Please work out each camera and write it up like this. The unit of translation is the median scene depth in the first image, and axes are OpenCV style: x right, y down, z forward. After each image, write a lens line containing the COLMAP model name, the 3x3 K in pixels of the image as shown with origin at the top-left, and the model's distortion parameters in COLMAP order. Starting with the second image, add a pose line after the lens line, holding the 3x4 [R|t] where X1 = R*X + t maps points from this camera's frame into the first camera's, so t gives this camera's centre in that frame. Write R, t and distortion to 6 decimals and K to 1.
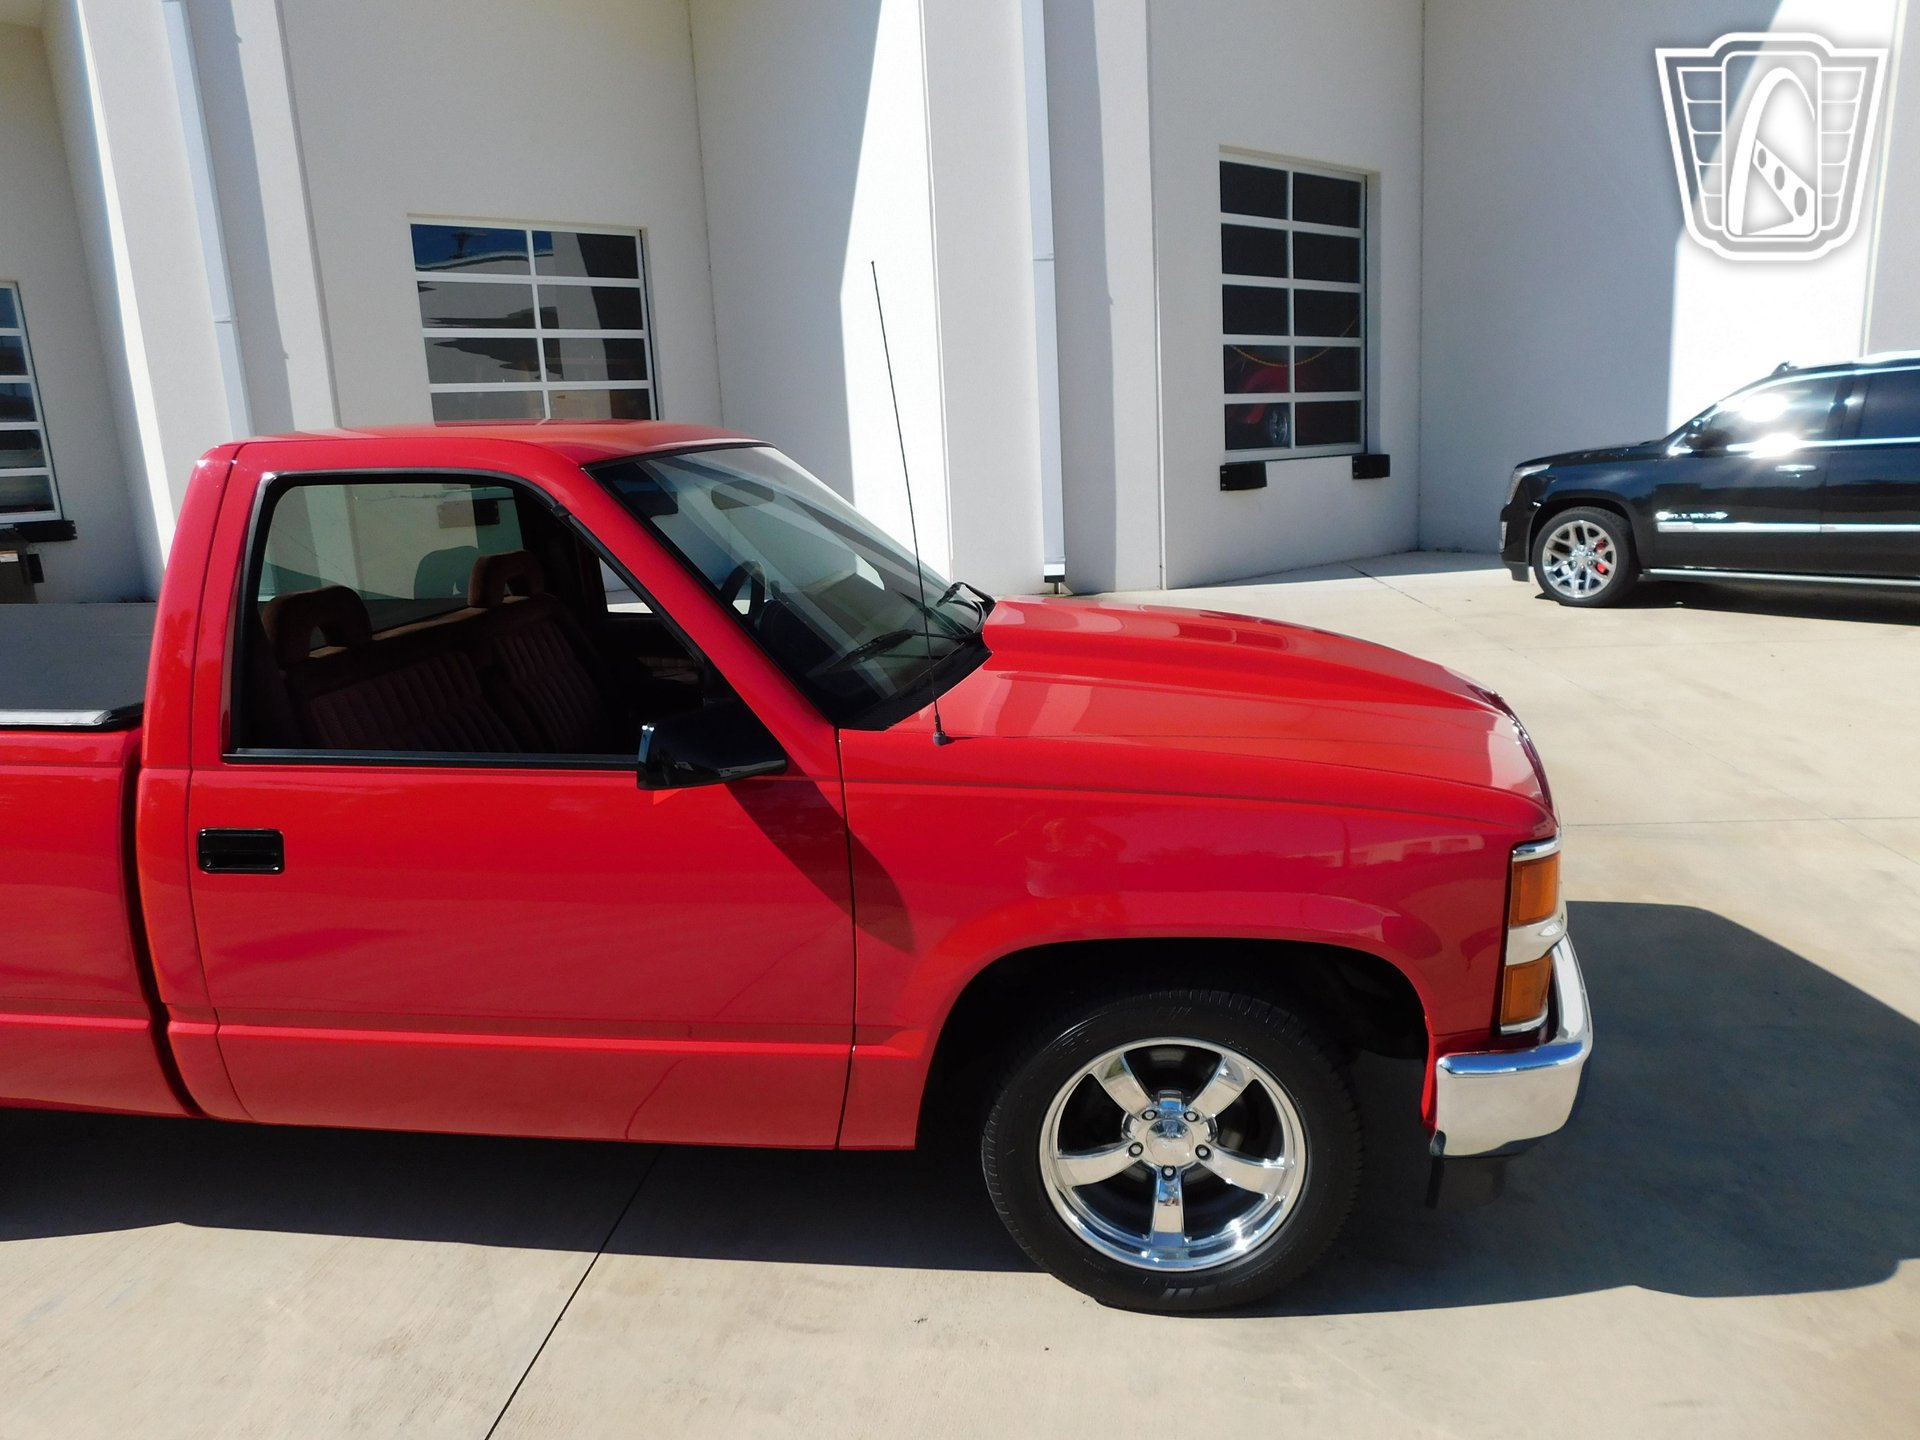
lens RADIAL K [[1270.4, 0, 953.5], [0, 1270.4, 710.6], [0, 0, 1]] dist [-0.063841, 0.048381]
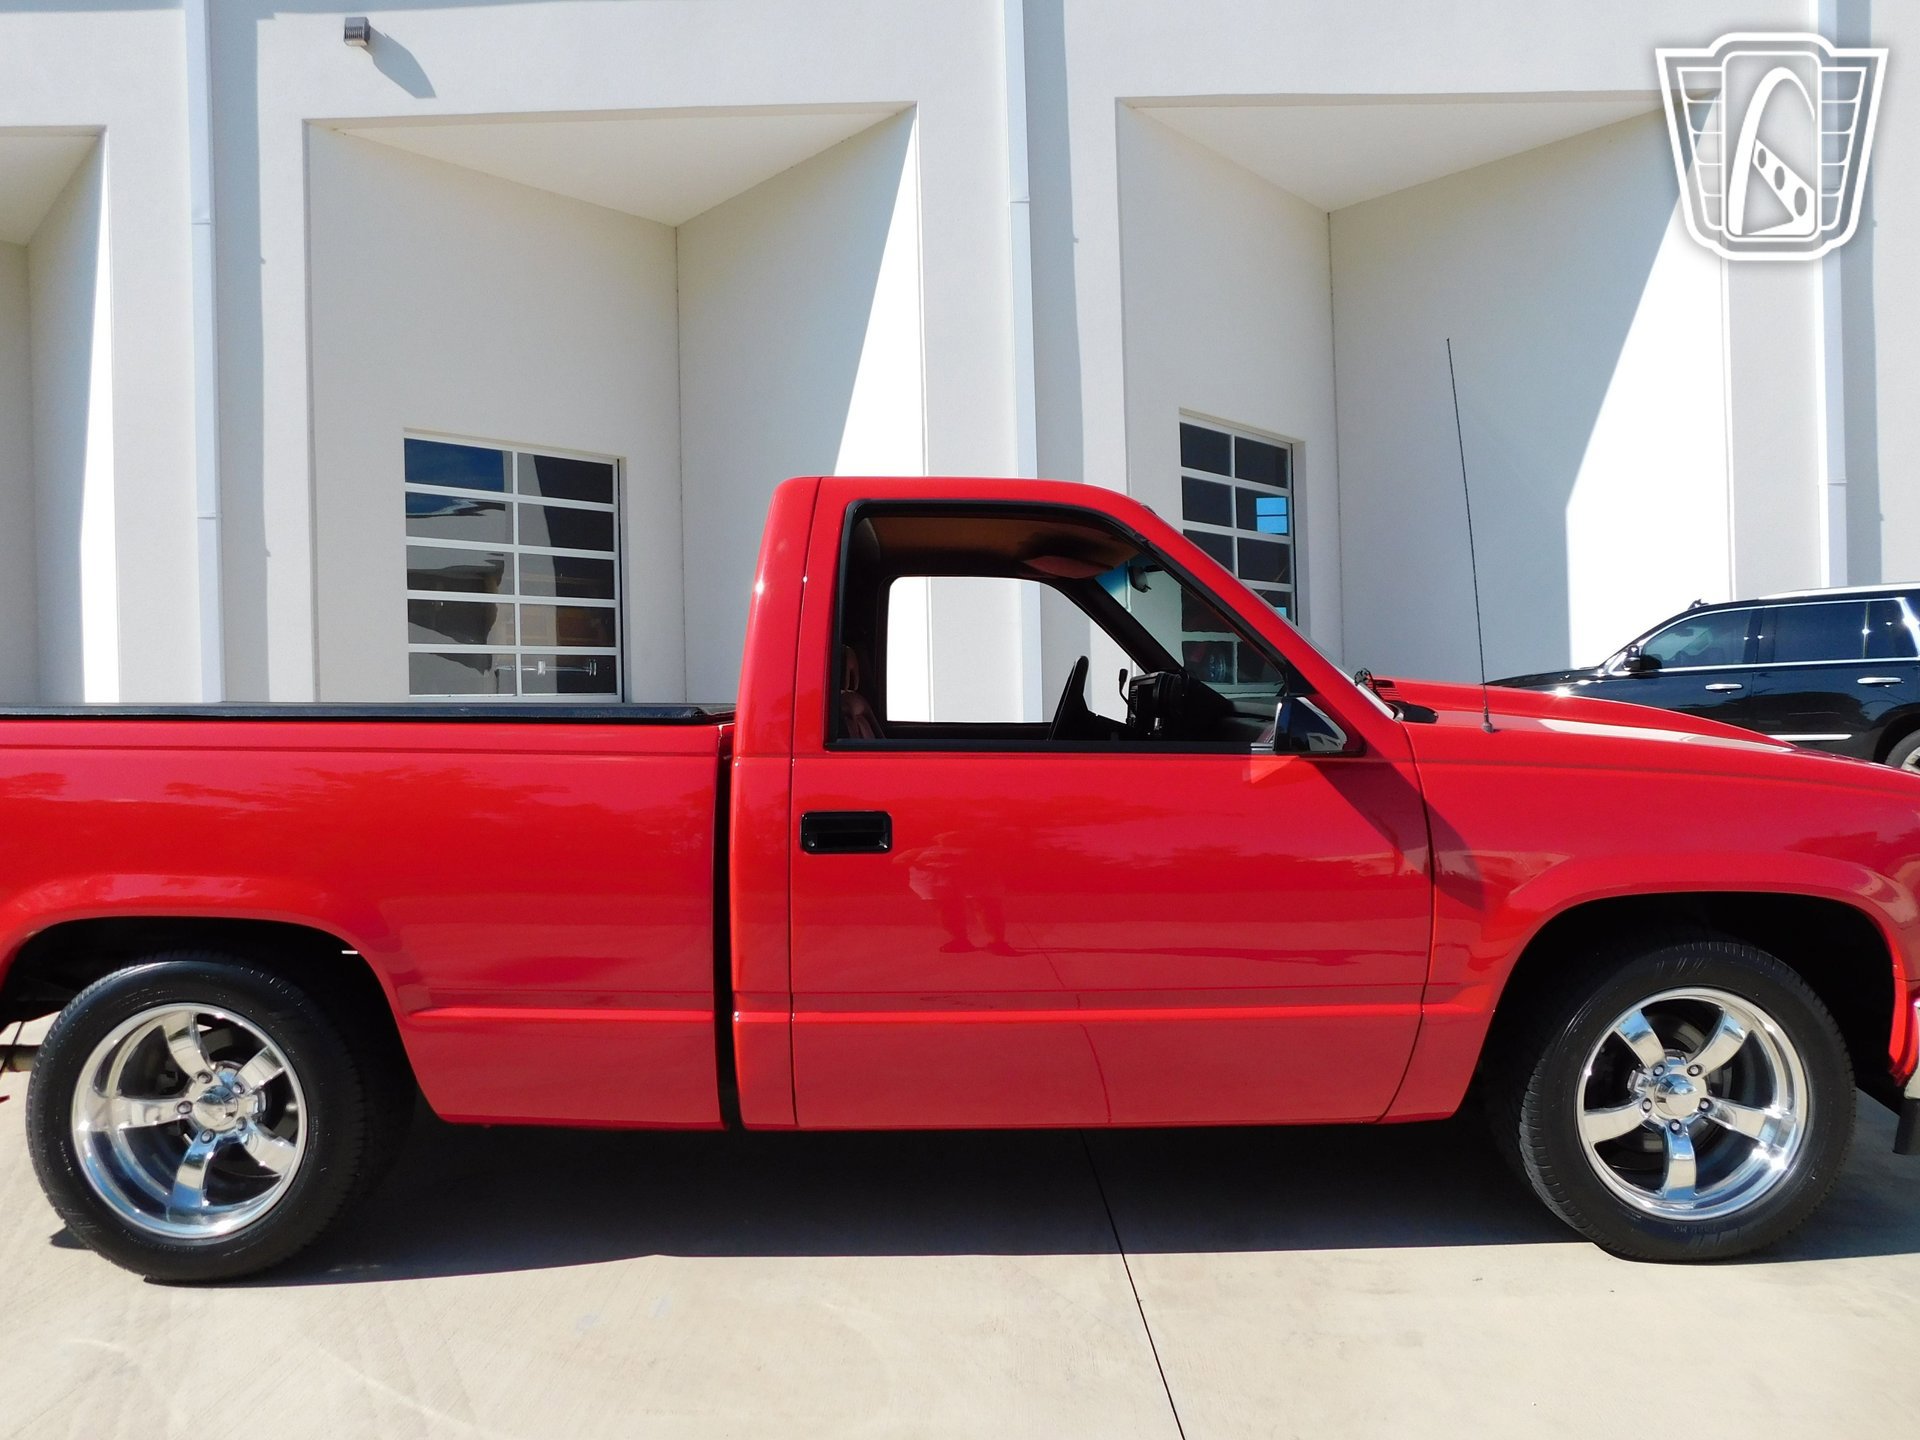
lens RADIAL K [[1270.4, 0, 972.2], [0, 1270.4, 707.4], [0, 0, 1]] dist [-0.063841, 0.048381]
pose [[0.991069, 0.025864, 0.130820, -0.595426], [0.001696, 0.978488, -0.206297, 0.225920], [-0.133341, 0.204676, 0.969705, -0.068393]]
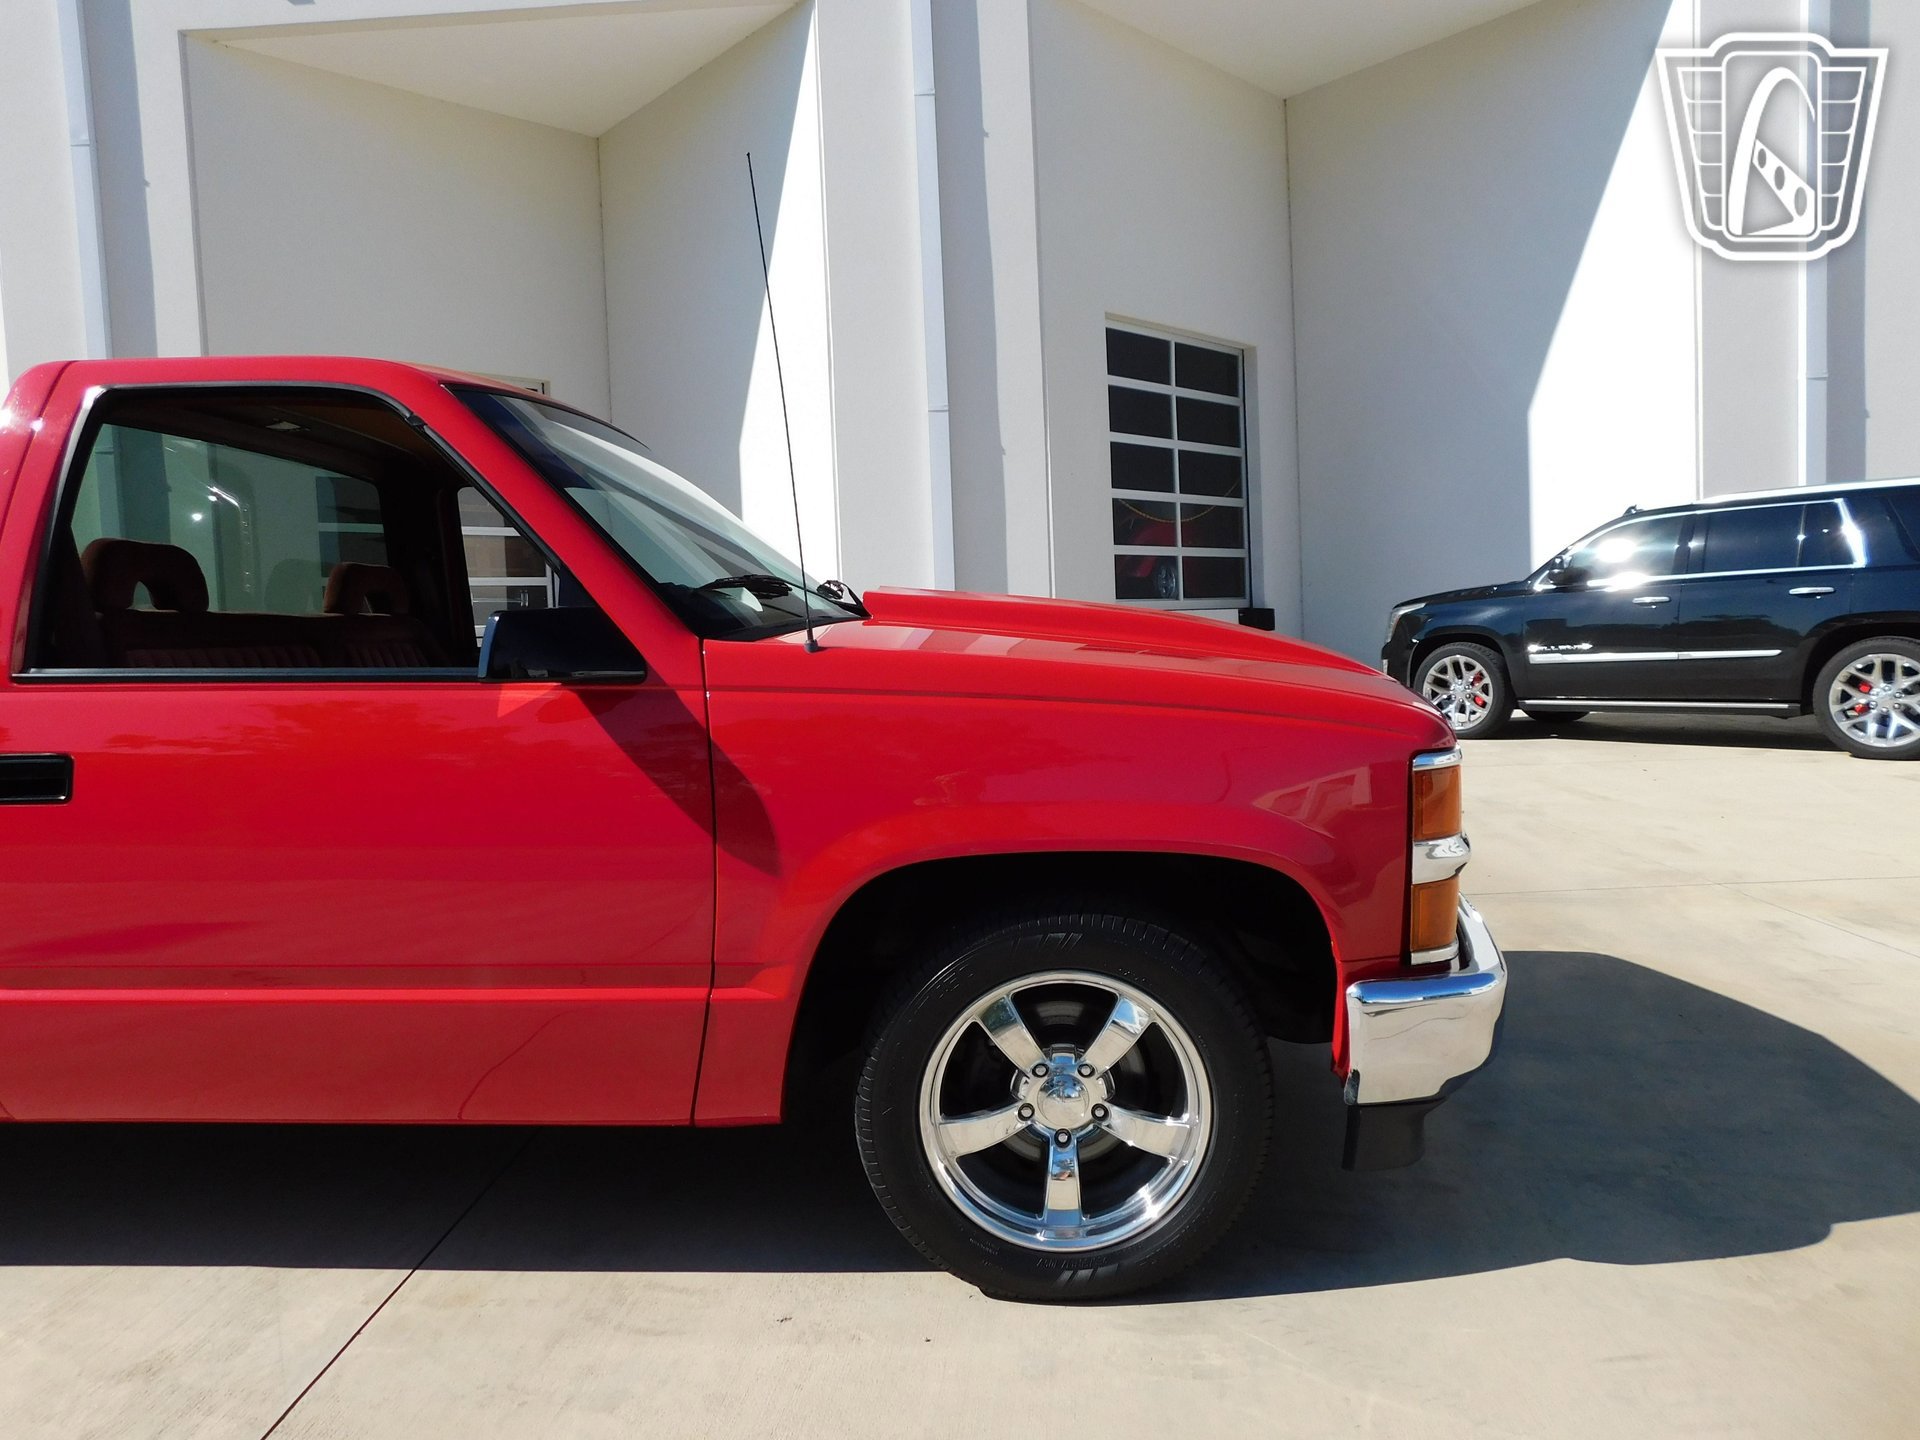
lens RADIAL K [[1270.4, 0, 956.5], [0, 1270.4, 708.6], [0, 0, 1]] dist [-0.063841, 0.048381]
pose [[0.996635, 0.008574, 0.081519, 0.018176], [0.003621, 0.988939, -0.148279, 0.192857], [-0.081889, 0.148076, 0.985580, 0.067308]]
